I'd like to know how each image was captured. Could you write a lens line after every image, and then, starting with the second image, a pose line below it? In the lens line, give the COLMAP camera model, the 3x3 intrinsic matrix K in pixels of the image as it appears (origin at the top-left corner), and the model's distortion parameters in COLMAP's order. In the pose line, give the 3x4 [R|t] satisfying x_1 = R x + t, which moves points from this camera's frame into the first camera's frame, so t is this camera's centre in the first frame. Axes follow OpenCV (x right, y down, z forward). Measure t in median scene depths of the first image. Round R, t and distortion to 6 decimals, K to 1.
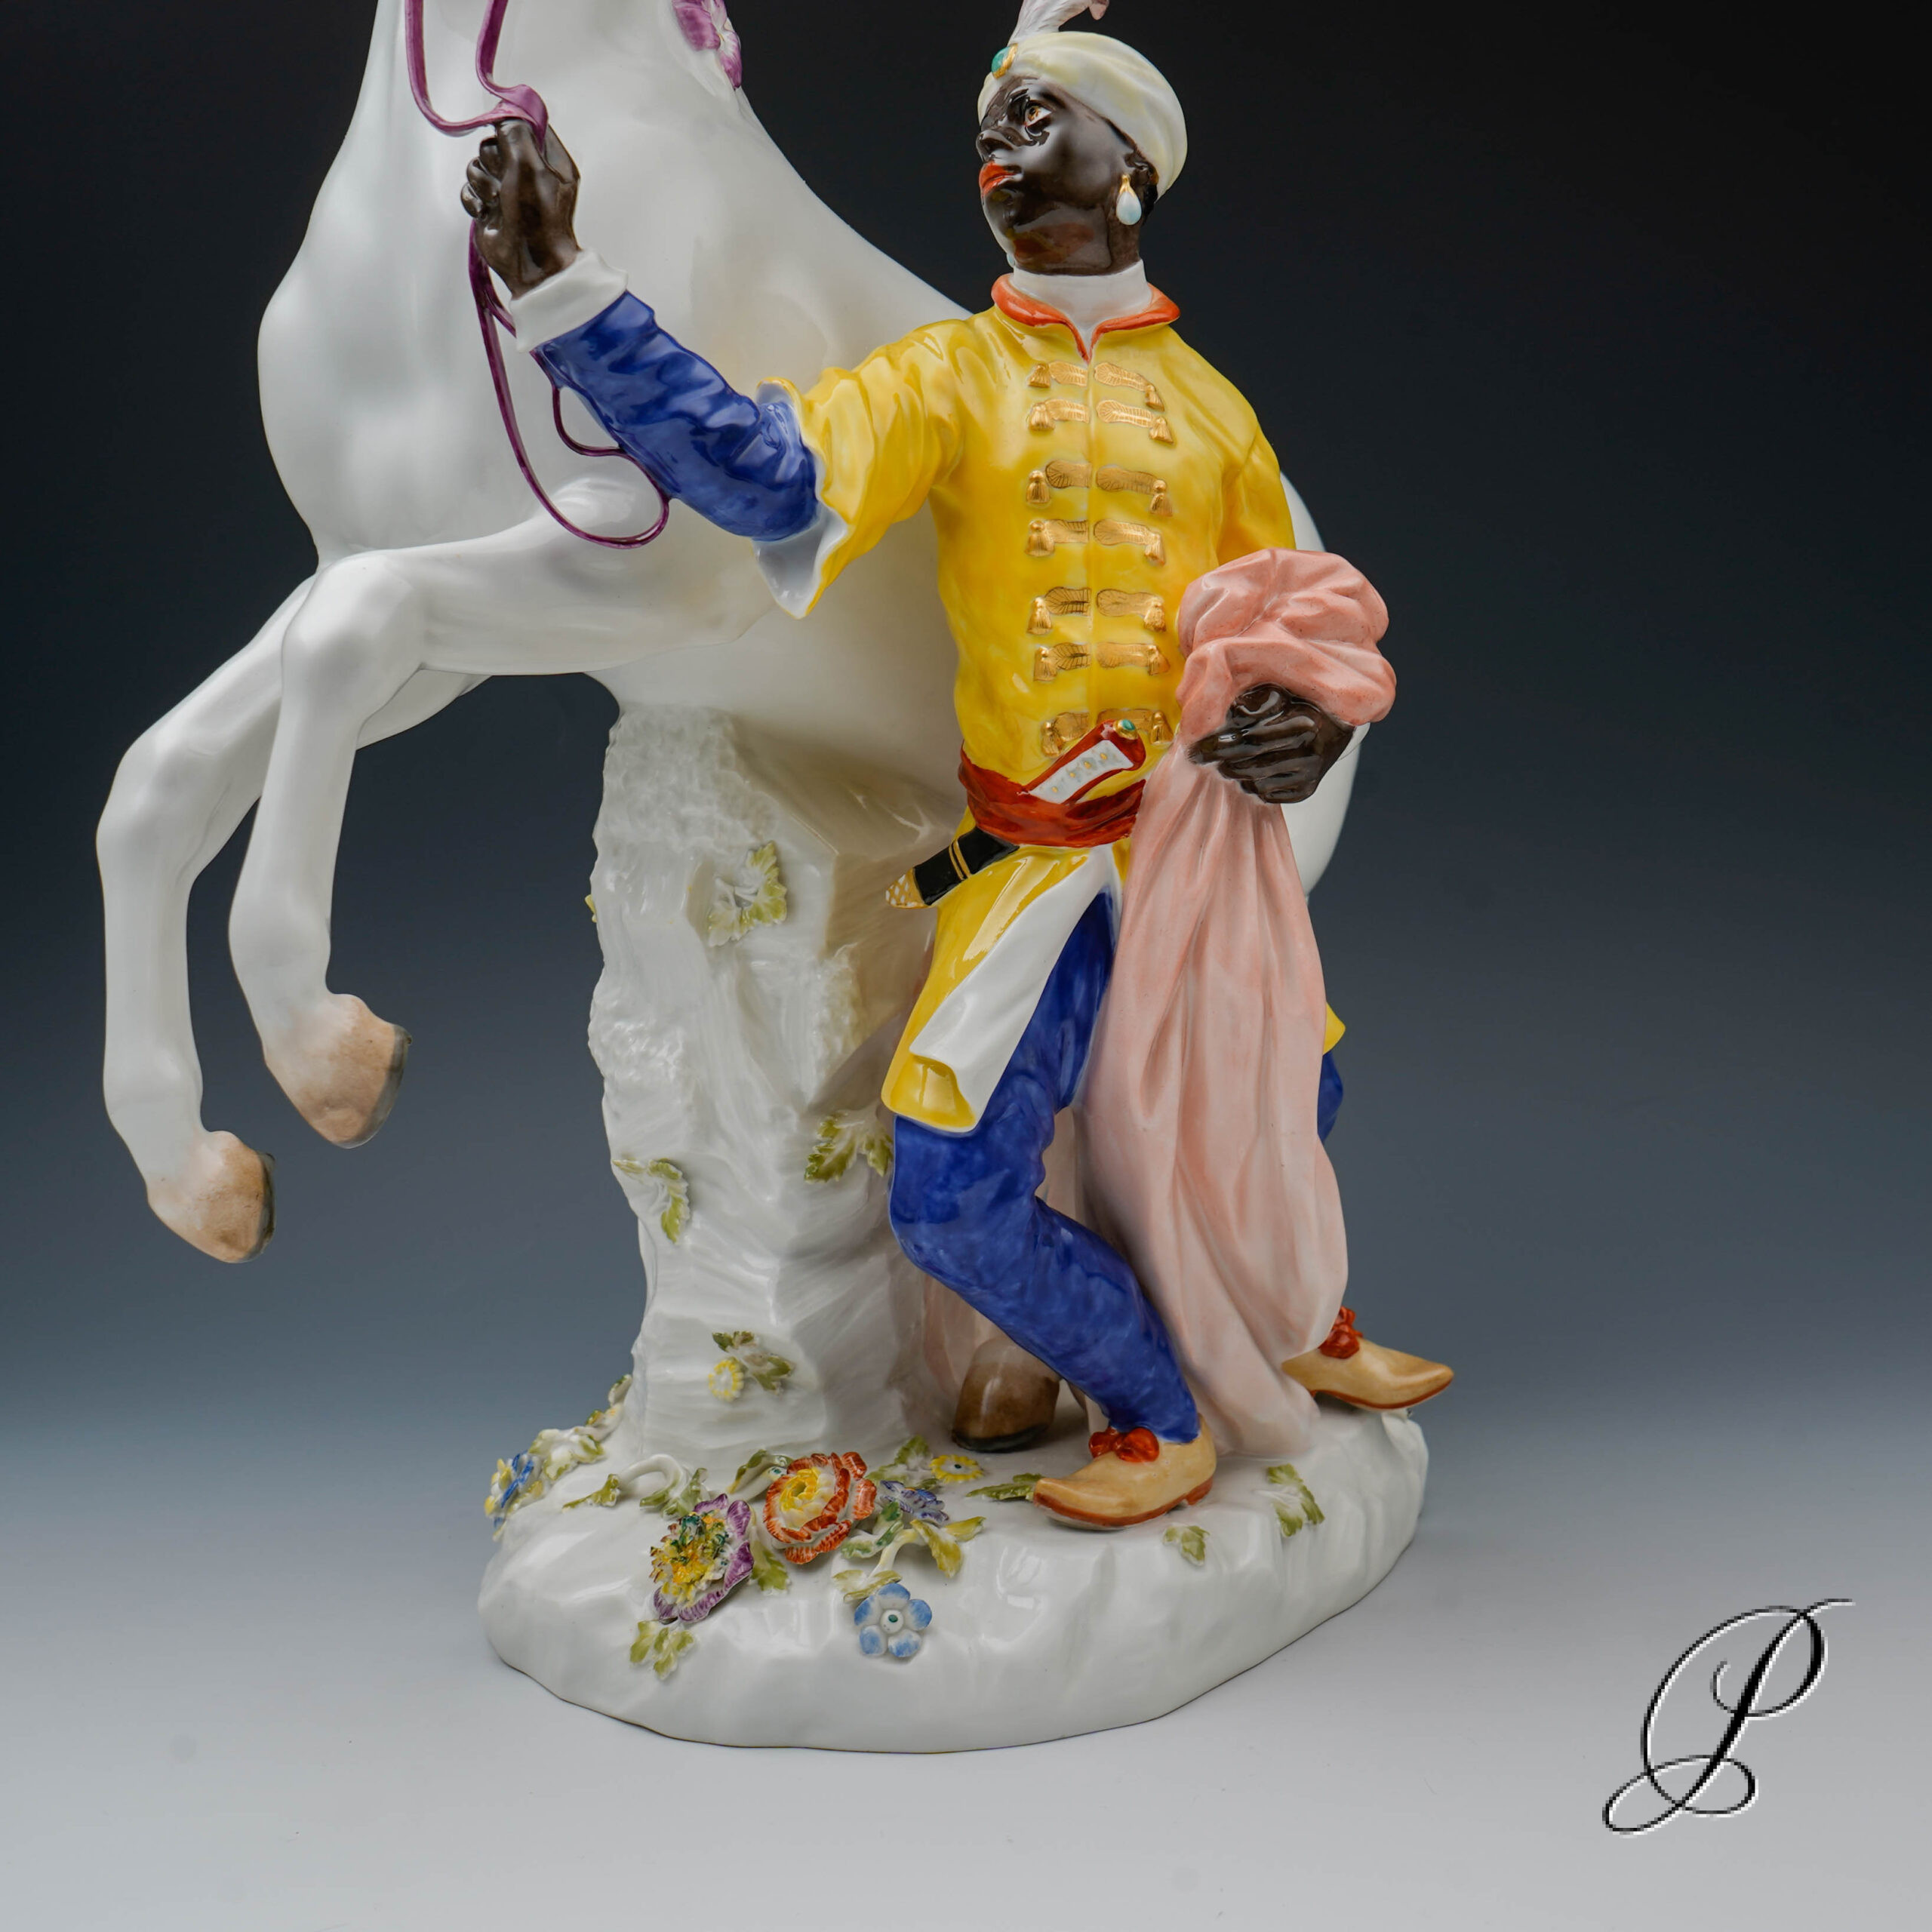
lens RADIAL K [[2840.6, 0, 1127.5], [0, 2840.6, 1135.8], [0, 0, 1]] dist [-0.008060, 0.006393]
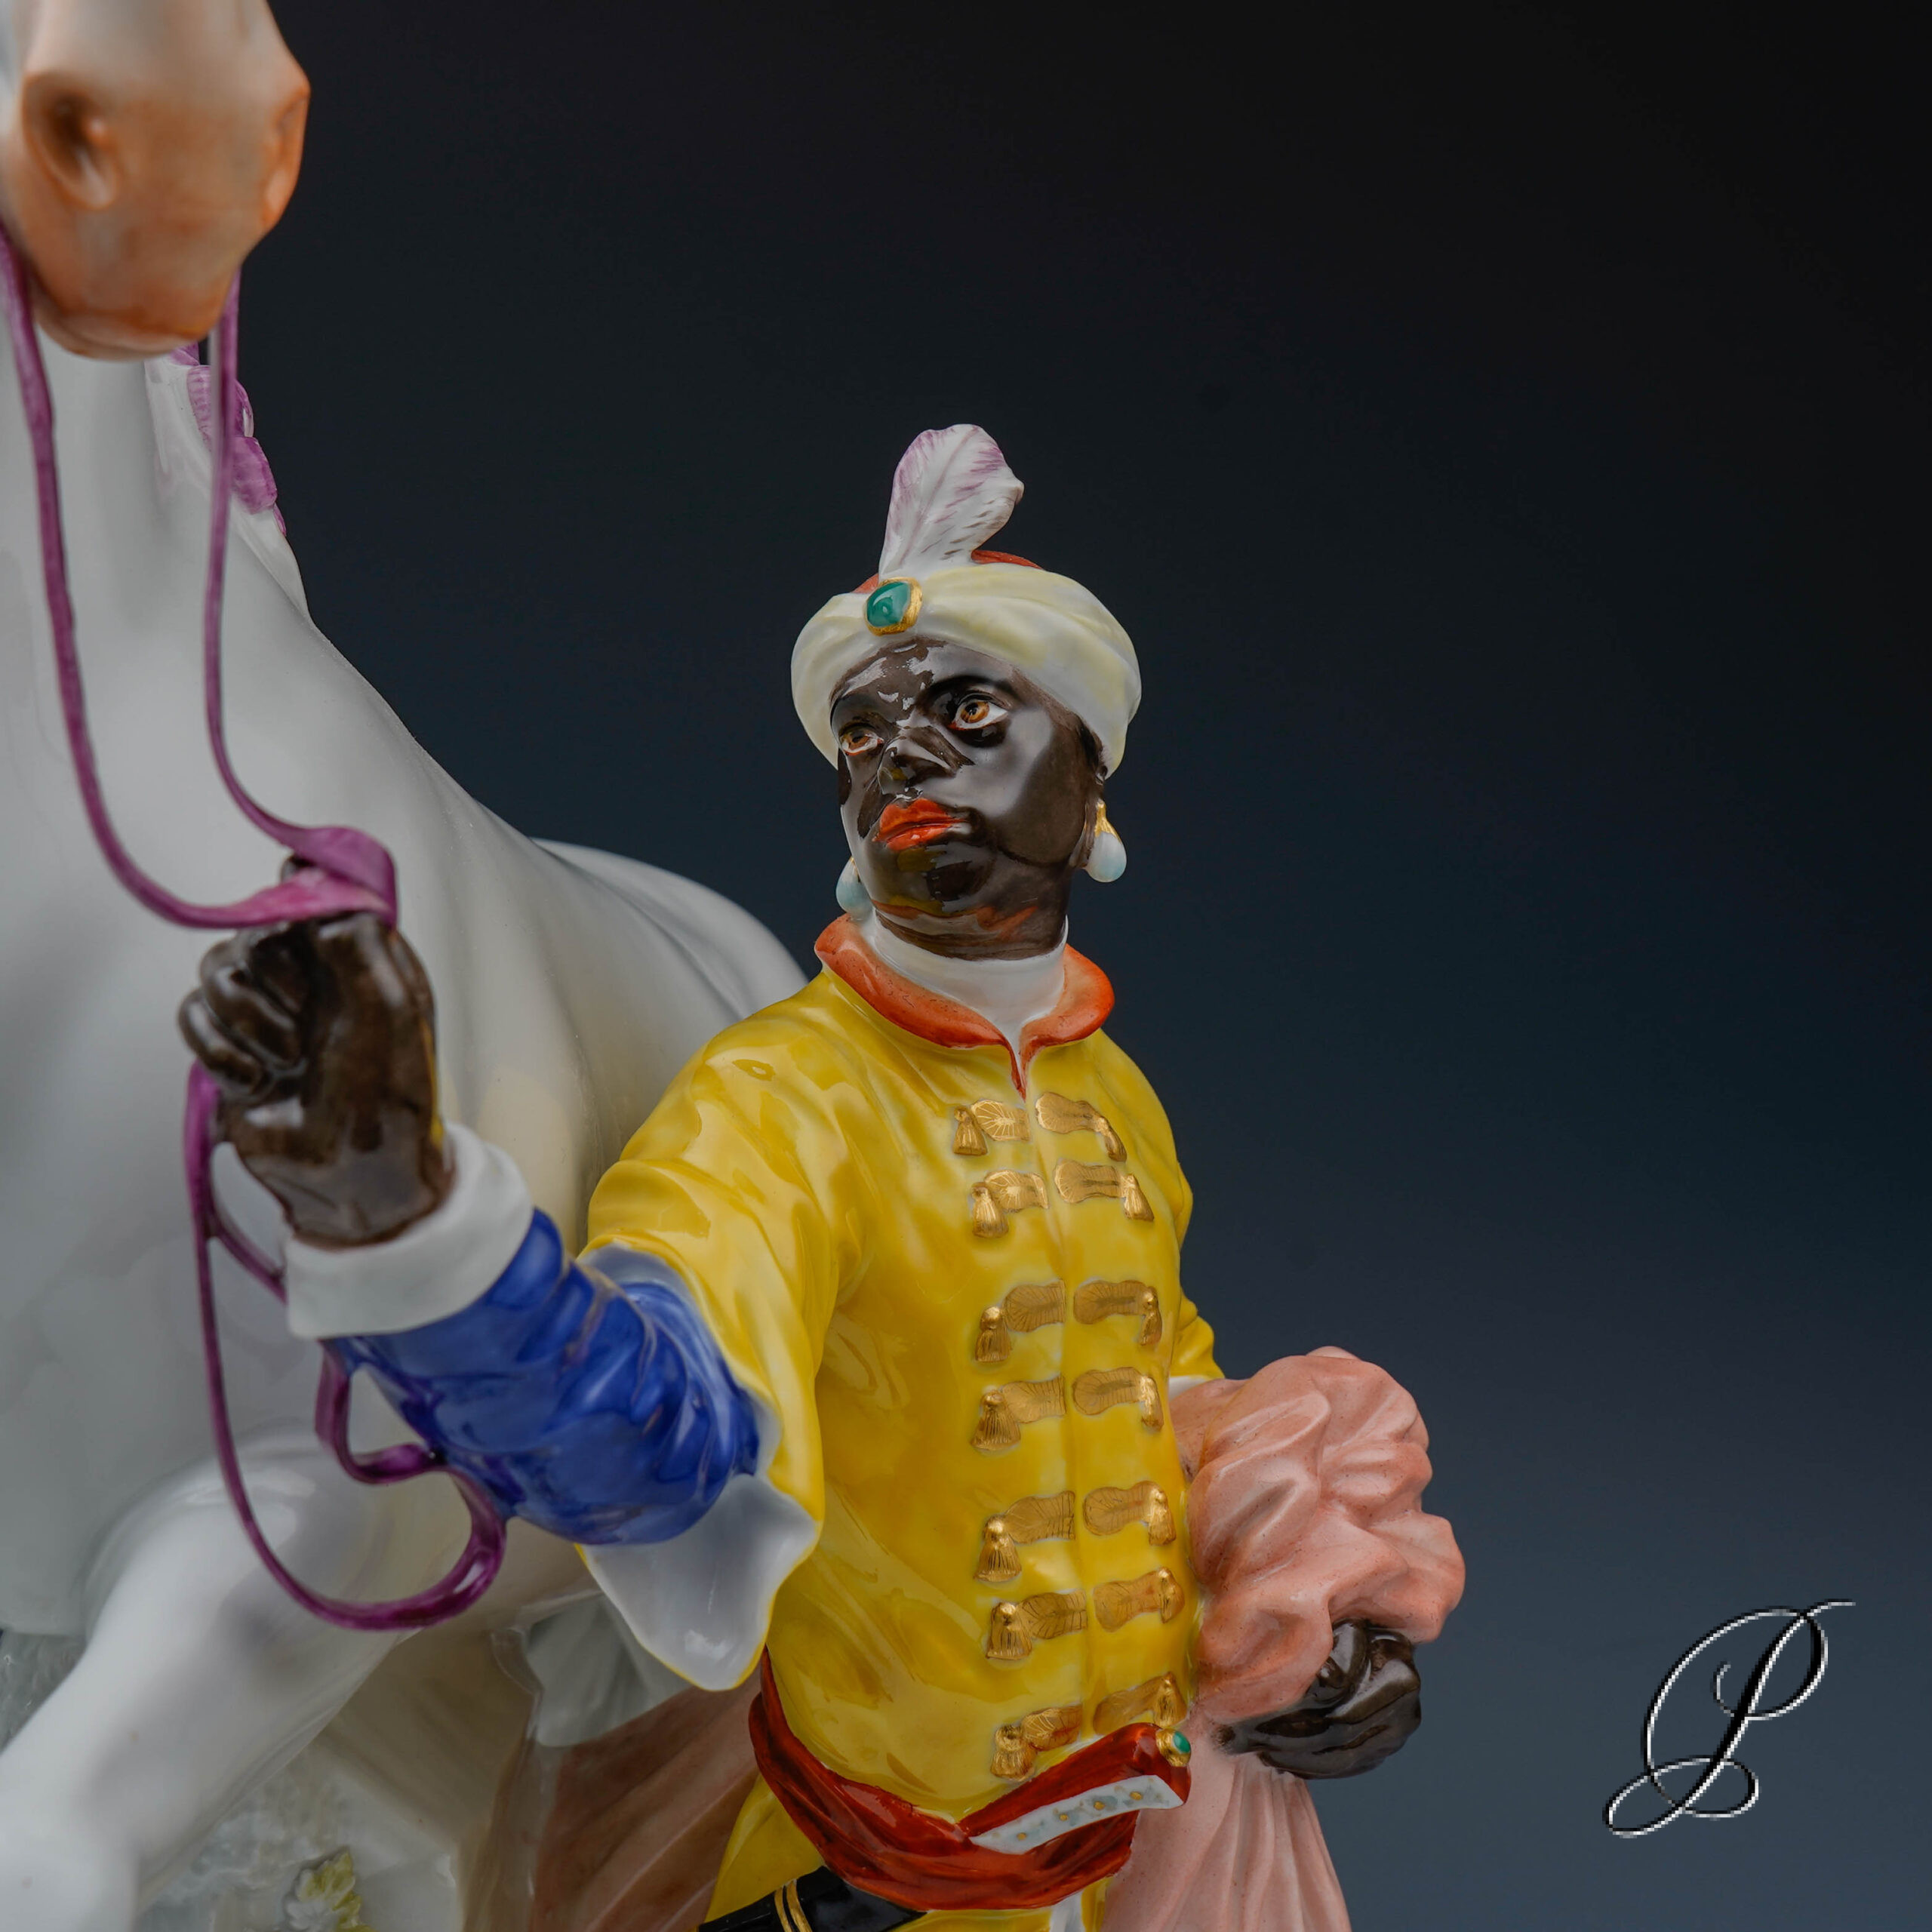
lens RADIAL K [[3005.7, 0, 971.4], [0, 3005.7, 742.7], [0, 0, 1]] dist [-0.035554, 0.083487]
pose [[0.889489, -0.017843, 0.456609, -0.305411], [0.055222, 0.996111, -0.068648, -0.297120], [-0.453608, 0.086276, 0.887015, 0.425188]]
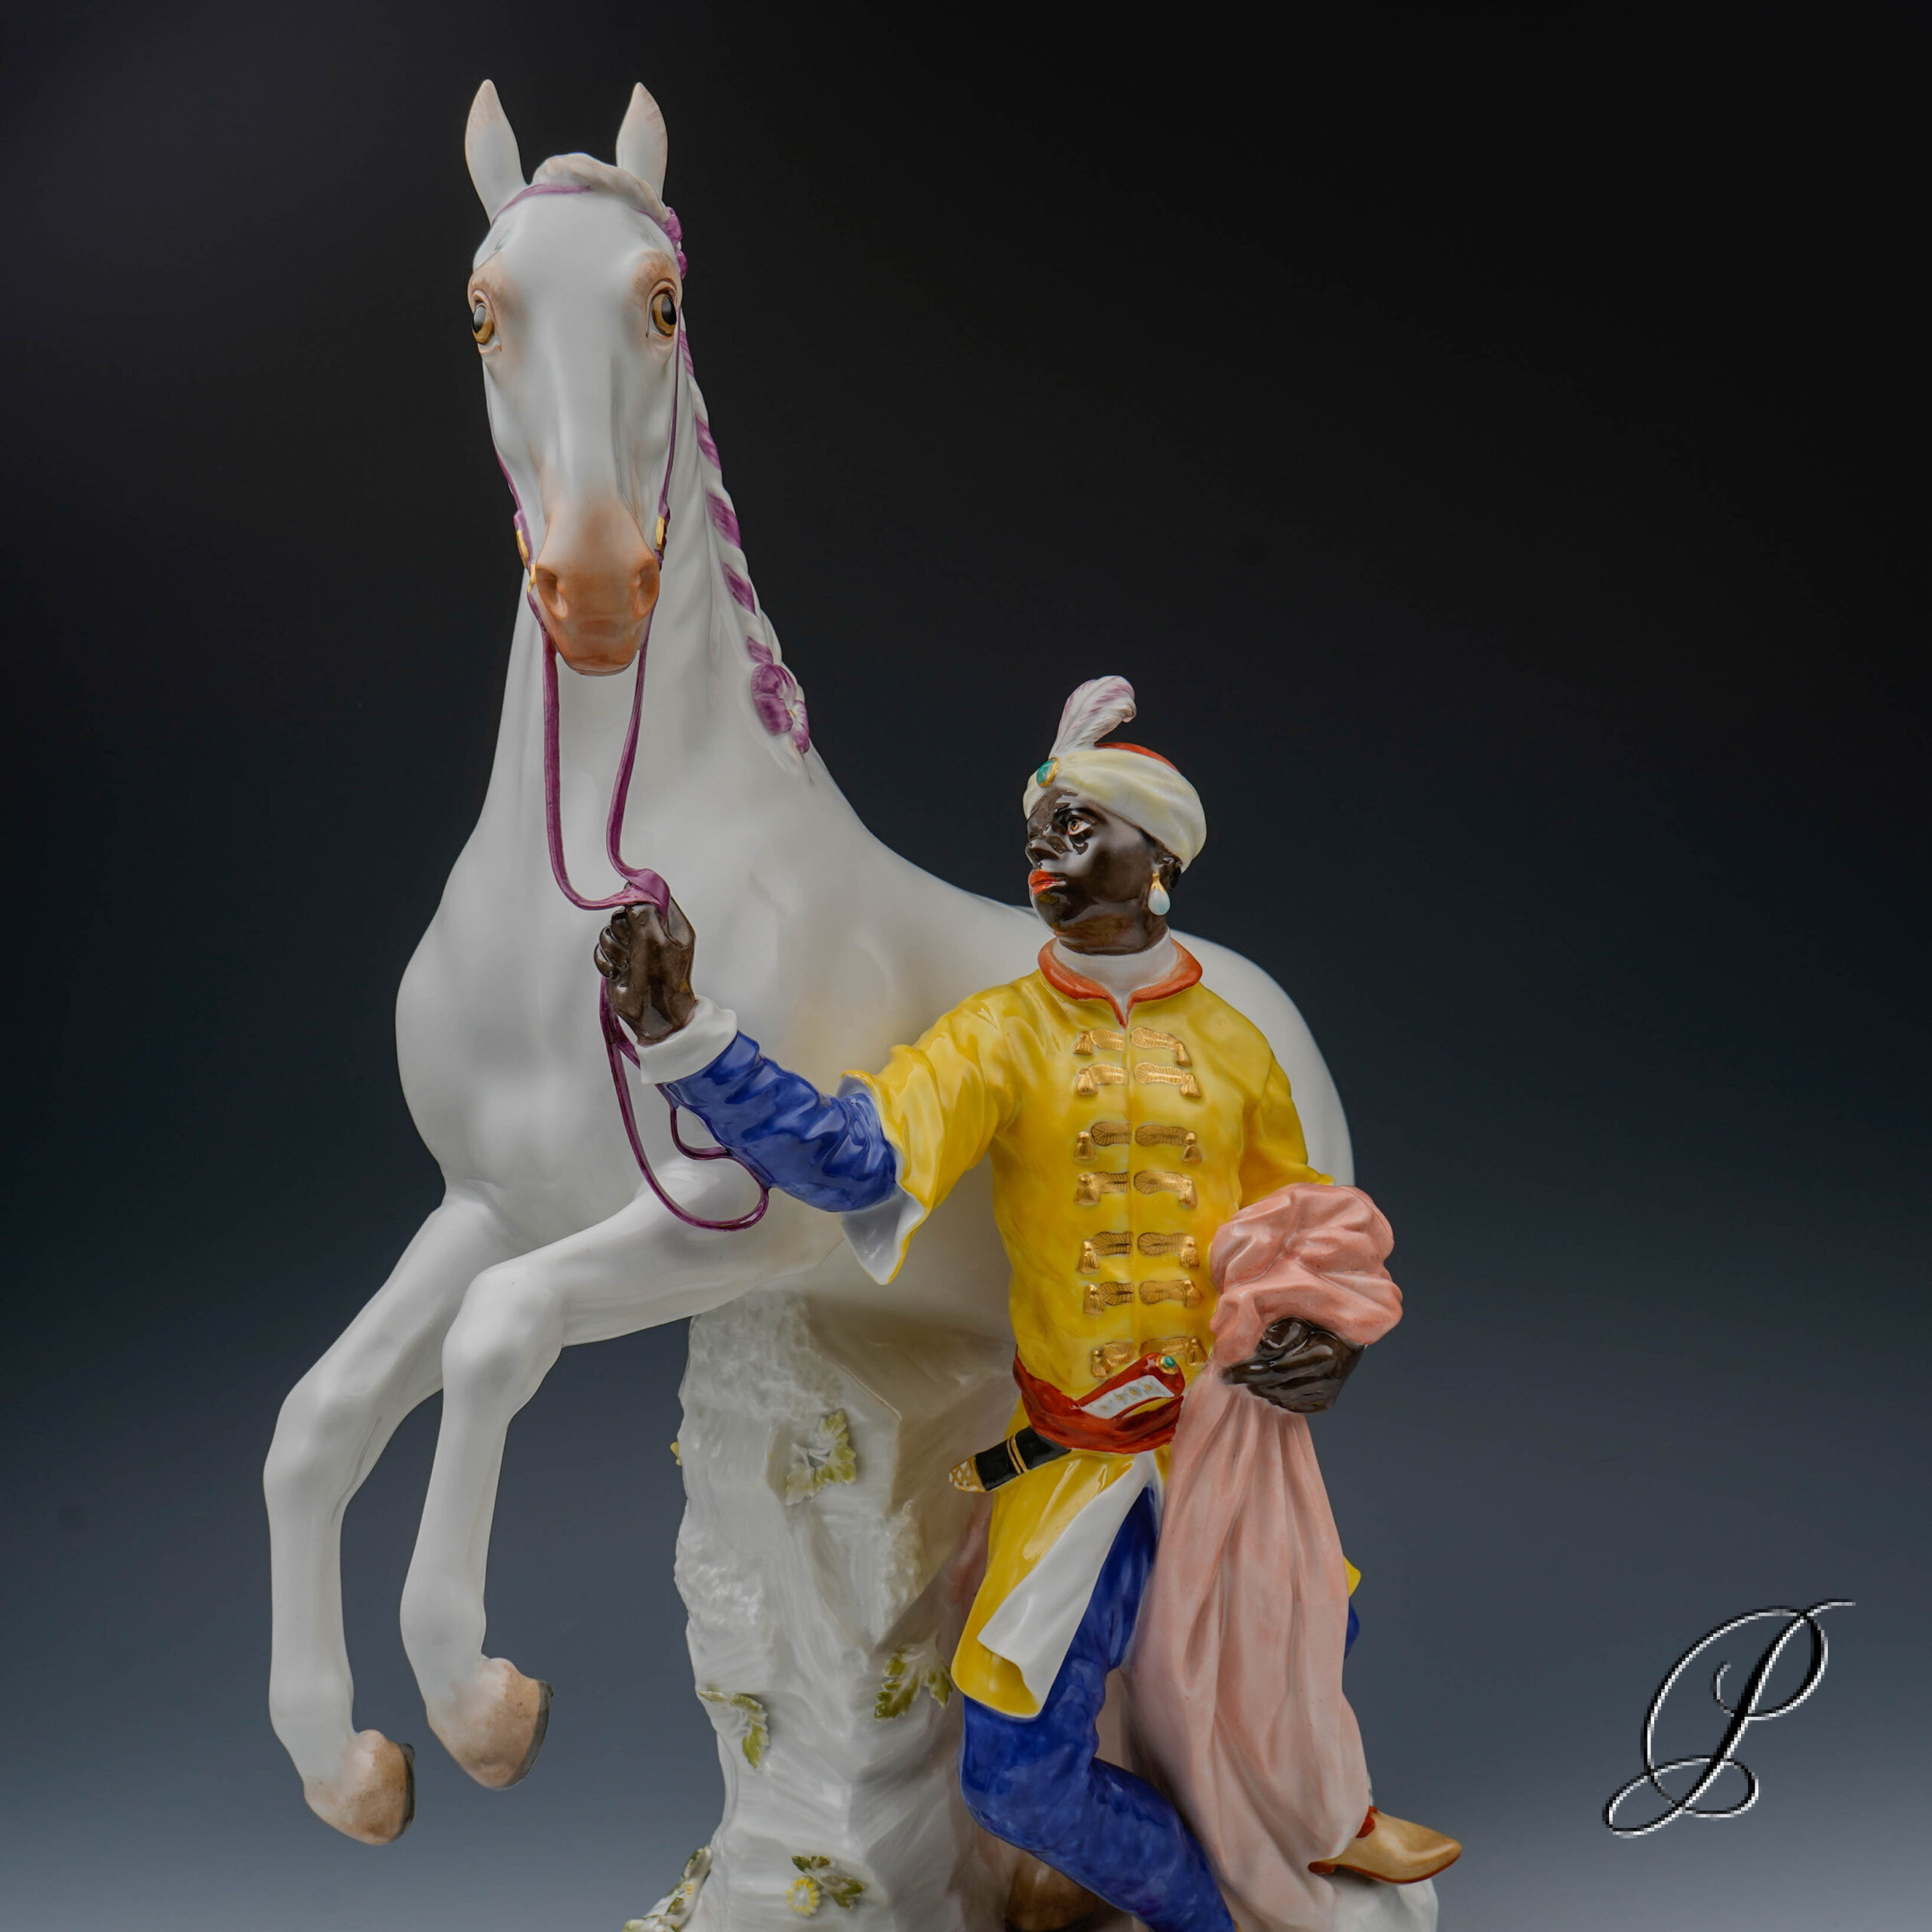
lens RADIAL K [[2829.0, 0, 1021.0], [0, 2829.0, 919.1], [0, 0, 1]] dist [-0.007256, 0.009971]
pose [[0.999703, -0.018889, -0.015417, -0.036488], [0.017393, 0.995613, -0.091938, -0.207389], [0.017086, 0.091642, 0.995645, -0.135643]]
